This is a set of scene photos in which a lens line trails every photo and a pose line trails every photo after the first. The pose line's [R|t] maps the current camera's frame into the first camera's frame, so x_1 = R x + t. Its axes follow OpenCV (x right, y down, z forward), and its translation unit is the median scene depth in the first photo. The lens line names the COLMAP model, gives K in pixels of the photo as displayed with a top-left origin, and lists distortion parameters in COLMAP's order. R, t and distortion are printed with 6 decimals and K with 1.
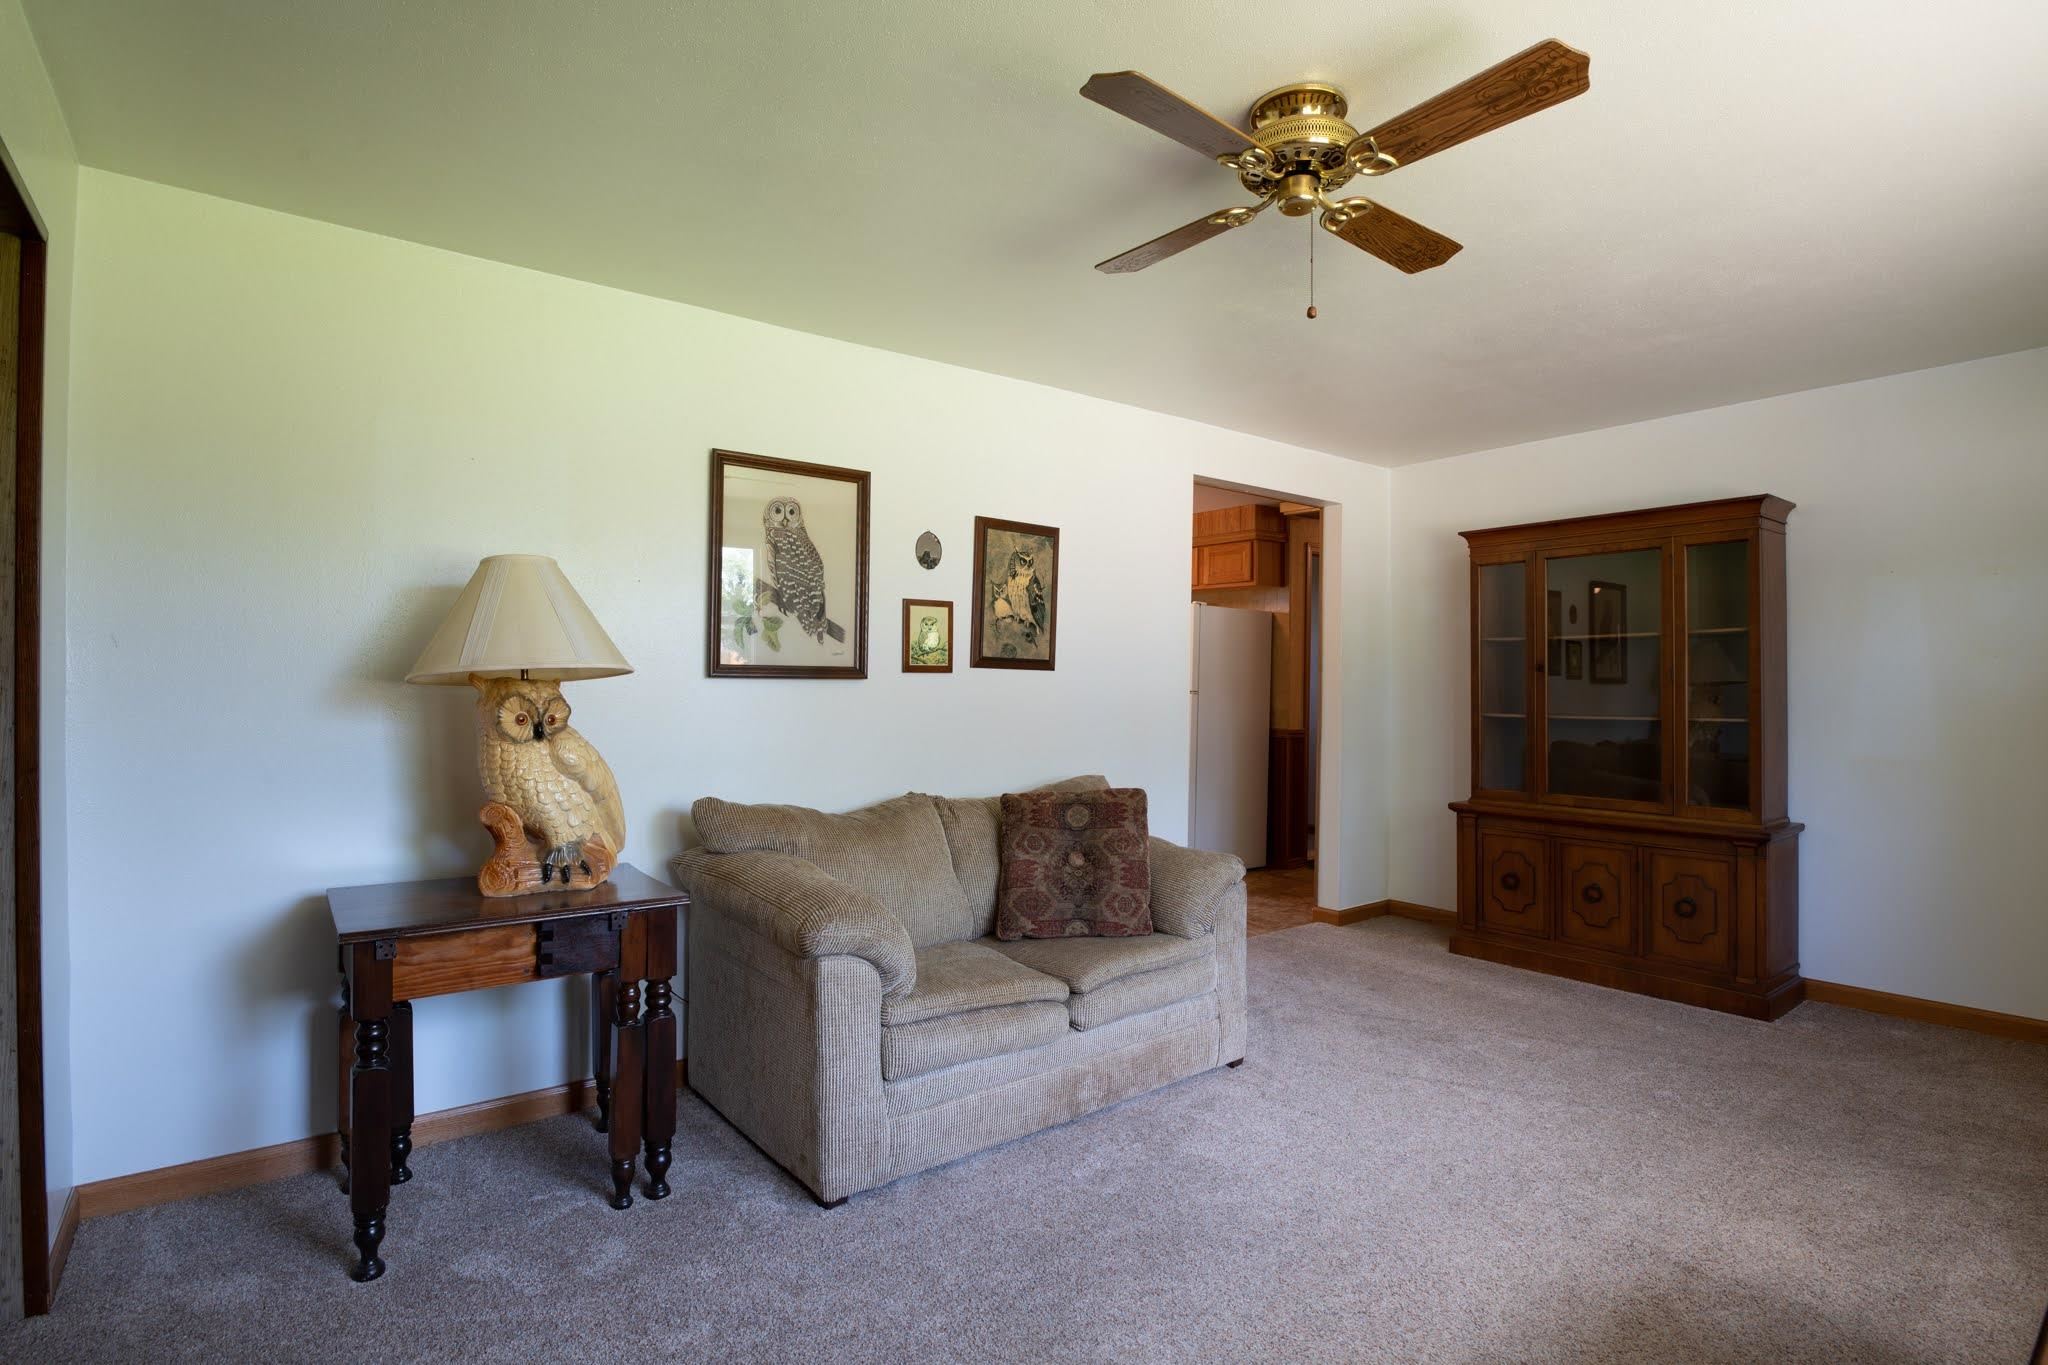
lens RADIAL K [[1001.2, 0, 1026.0], [0, 1001.2, 676.0], [0, 0, 1]] dist [-0.024067, -0.004450]
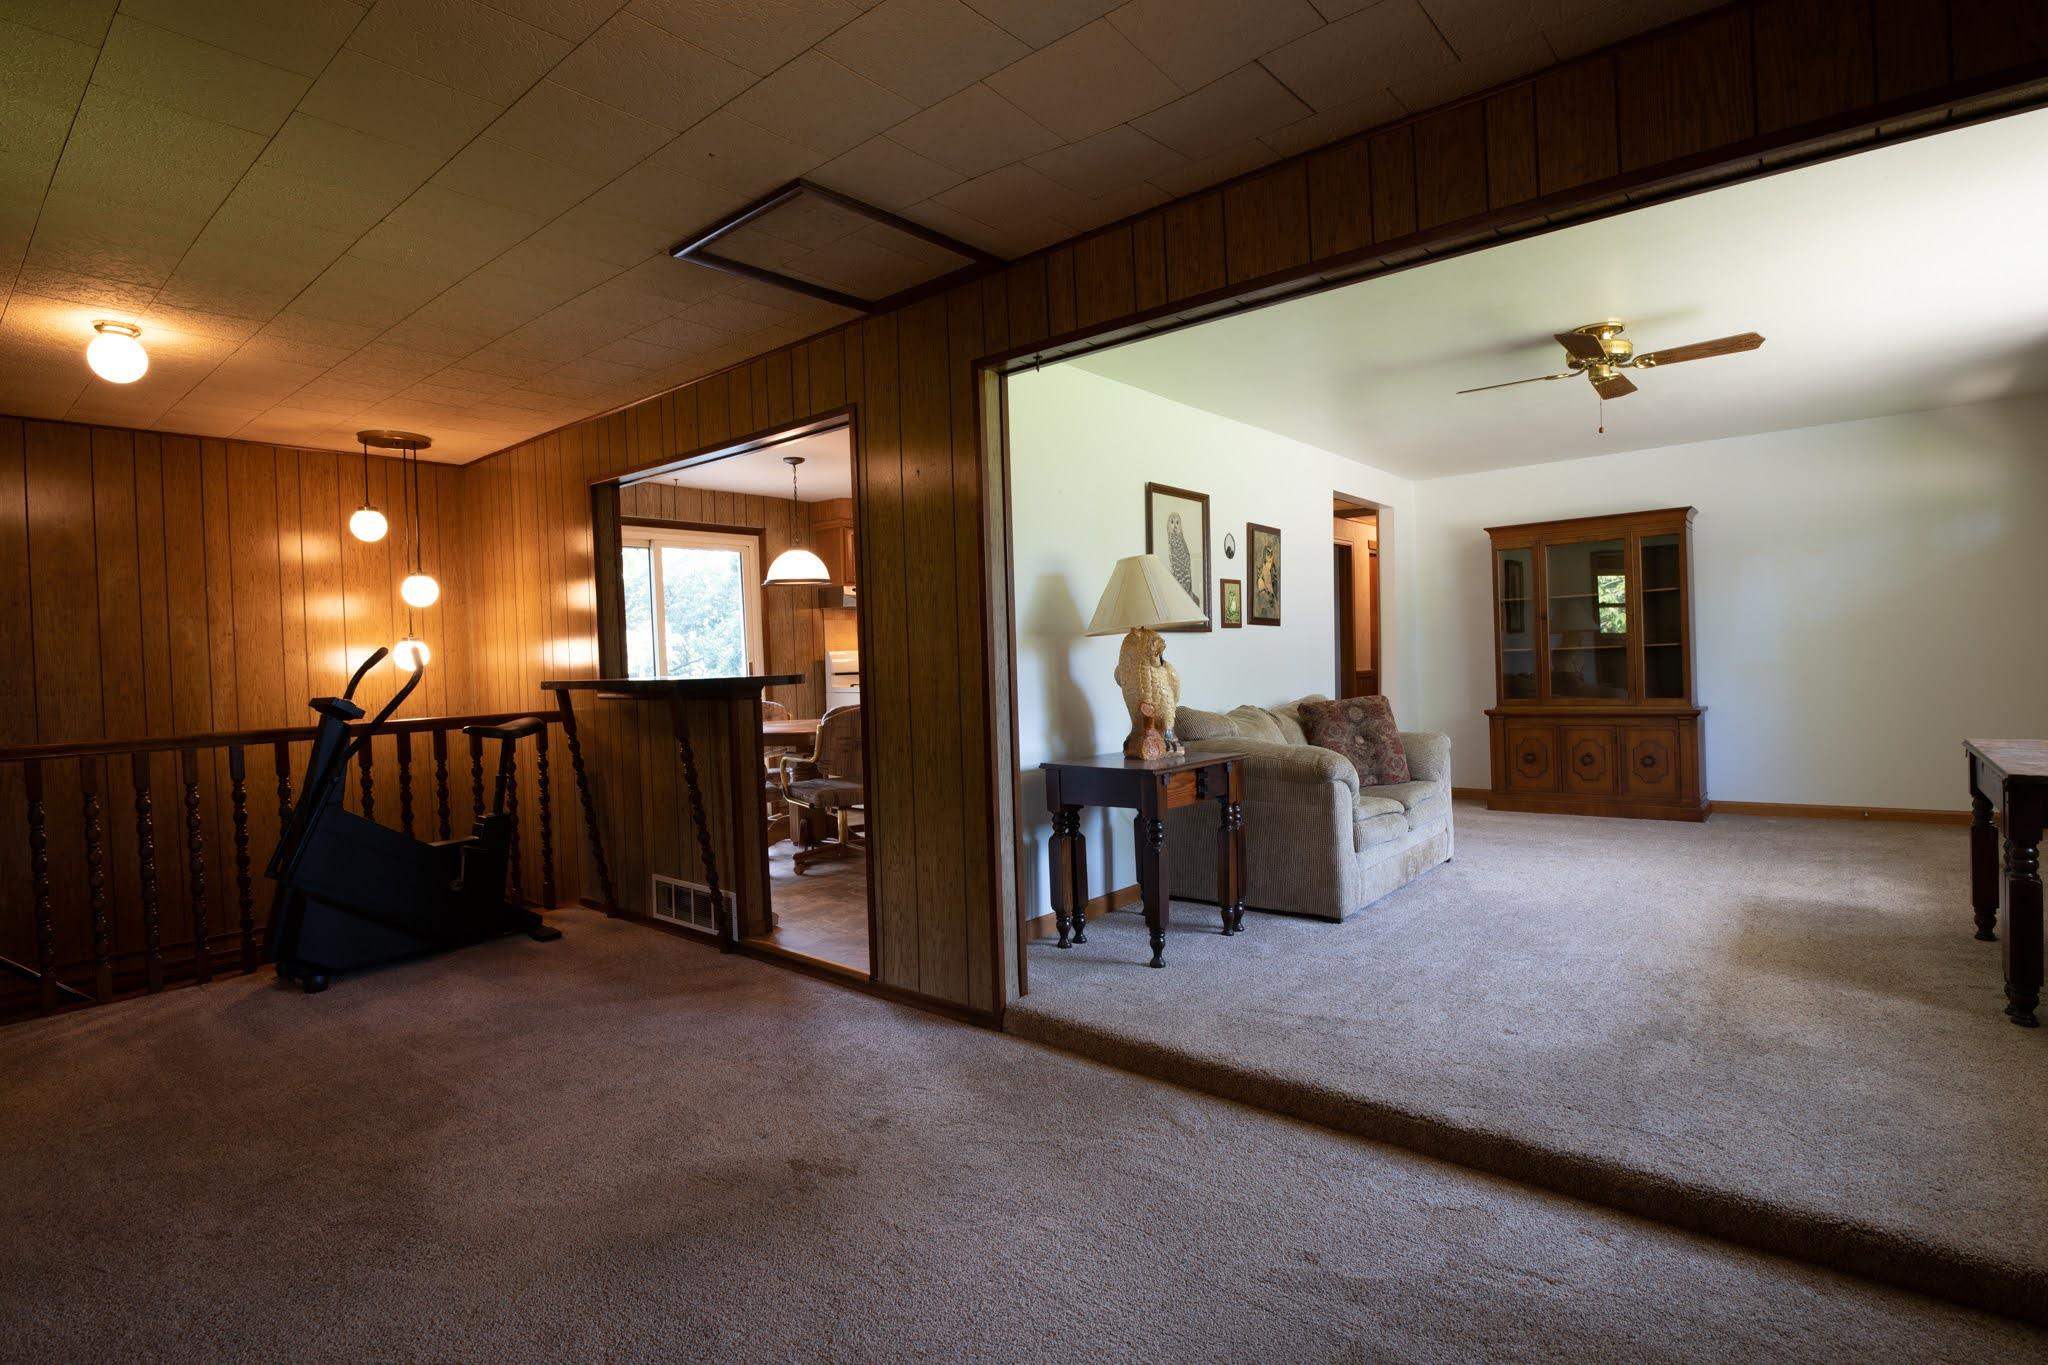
lens RADIAL K [[1001.2, 0, 1026.9], [0, 1001.2, 678.4], [0, 0, 1]] dist [-0.024067, -0.004450]
pose [[0.975857, -0.039950, 0.214727, -0.775285], [0.035622, 0.999077, 0.023991, 0.027079], [-0.215488, -0.015763, 0.976379, -0.423215]]
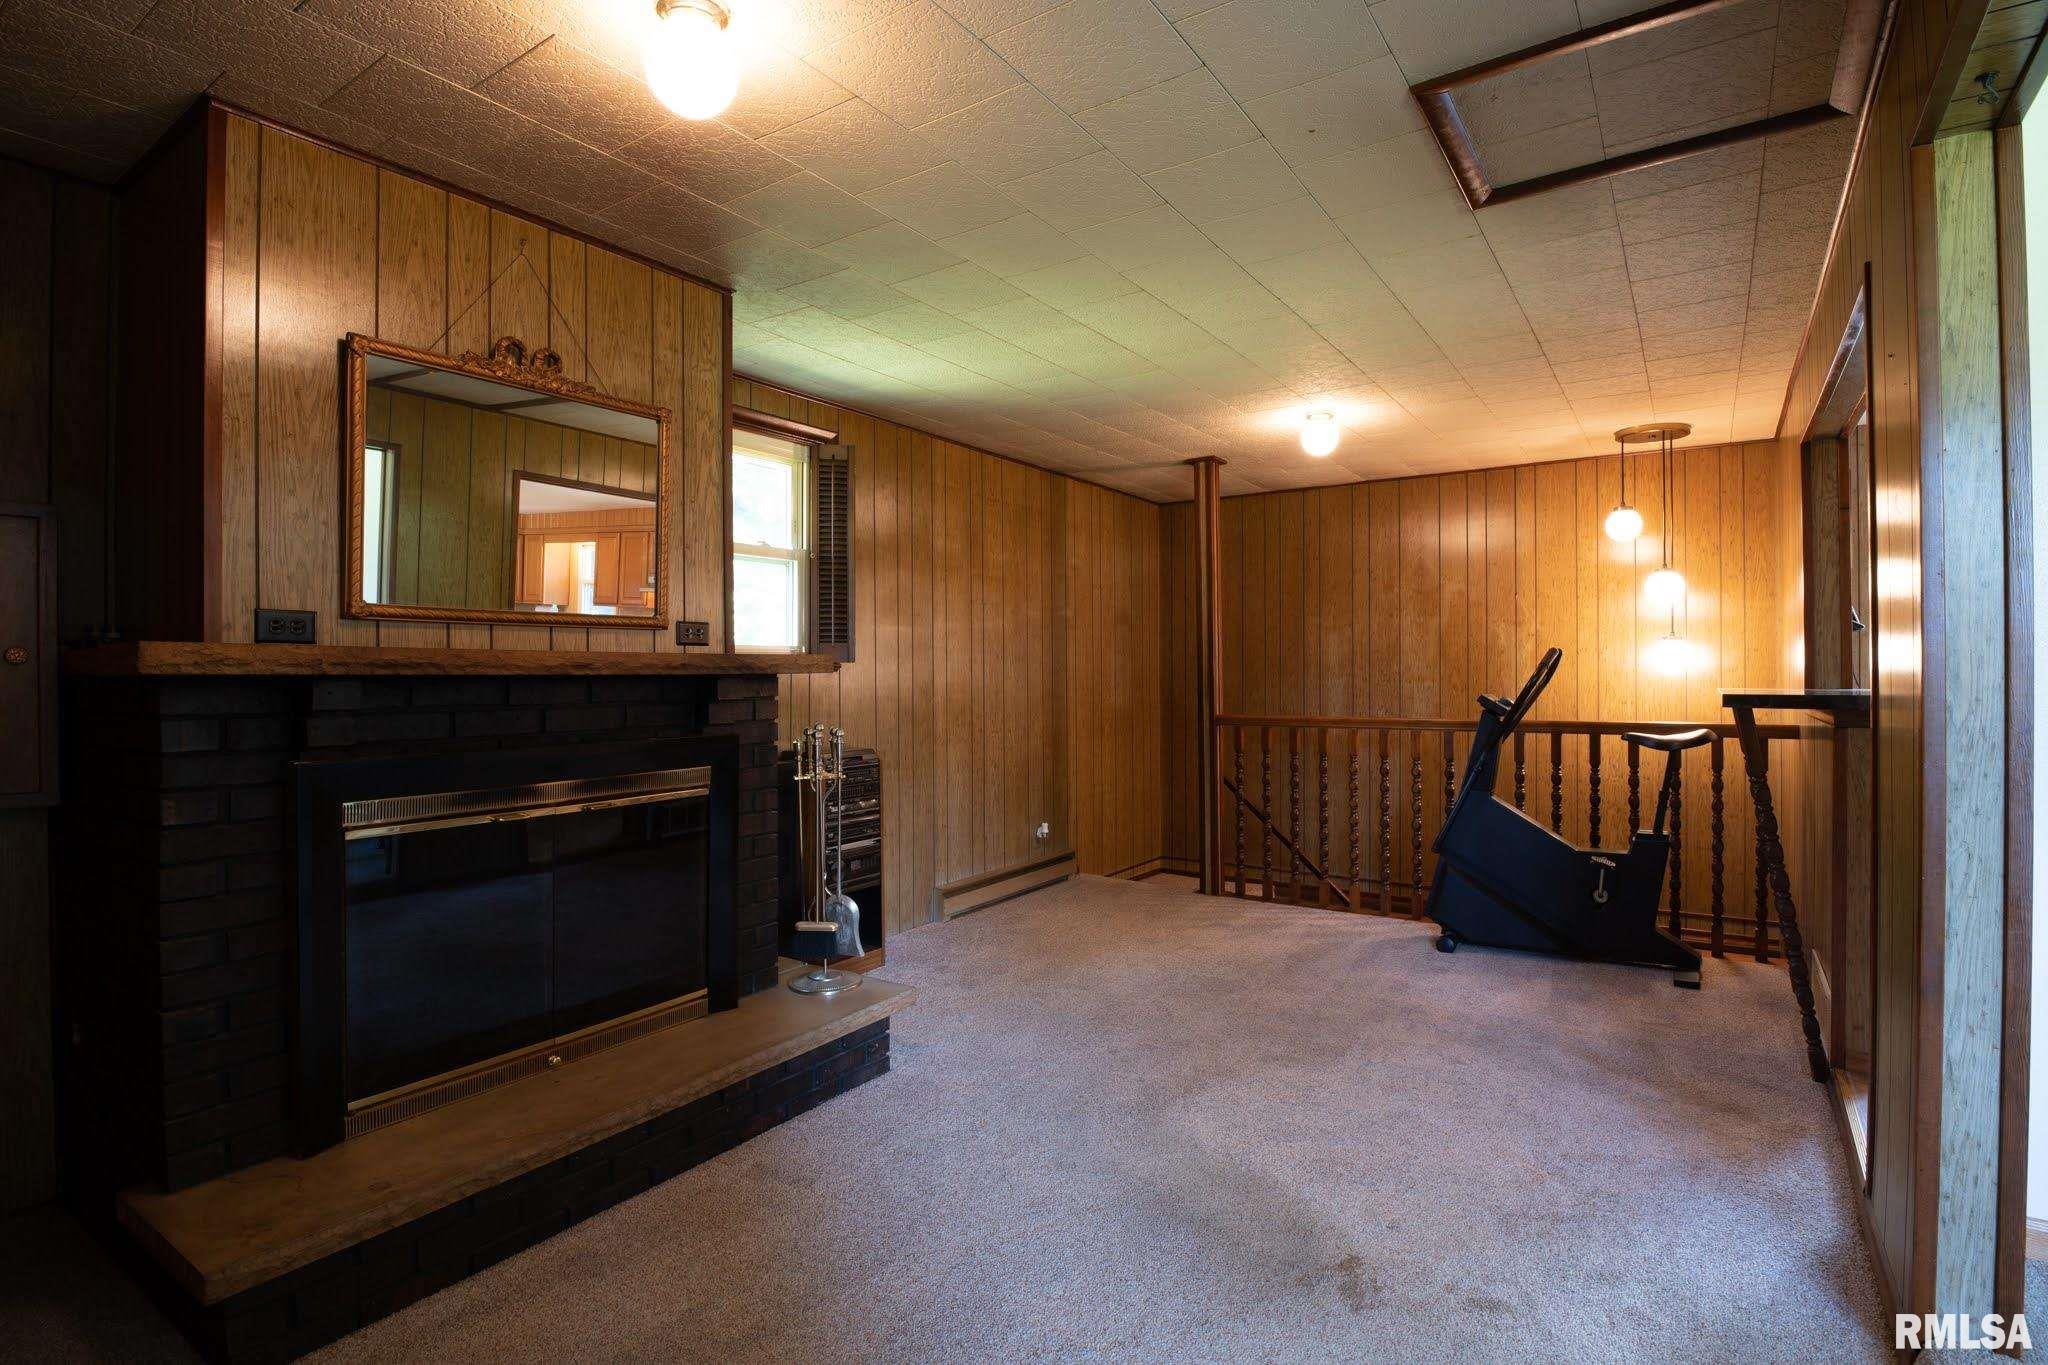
lens RADIAL K [[1001.2, 0, 1021.7], [0, 1001.2, 674.4], [0, 0, 1]] dist [-0.024067, -0.004450]
pose [[0.303821, -0.006954, -0.952704, -0.312071], [0.004238, 0.999973, -0.005948, 0.027184], [0.952720, -0.002230, 0.303843, -0.099709]]
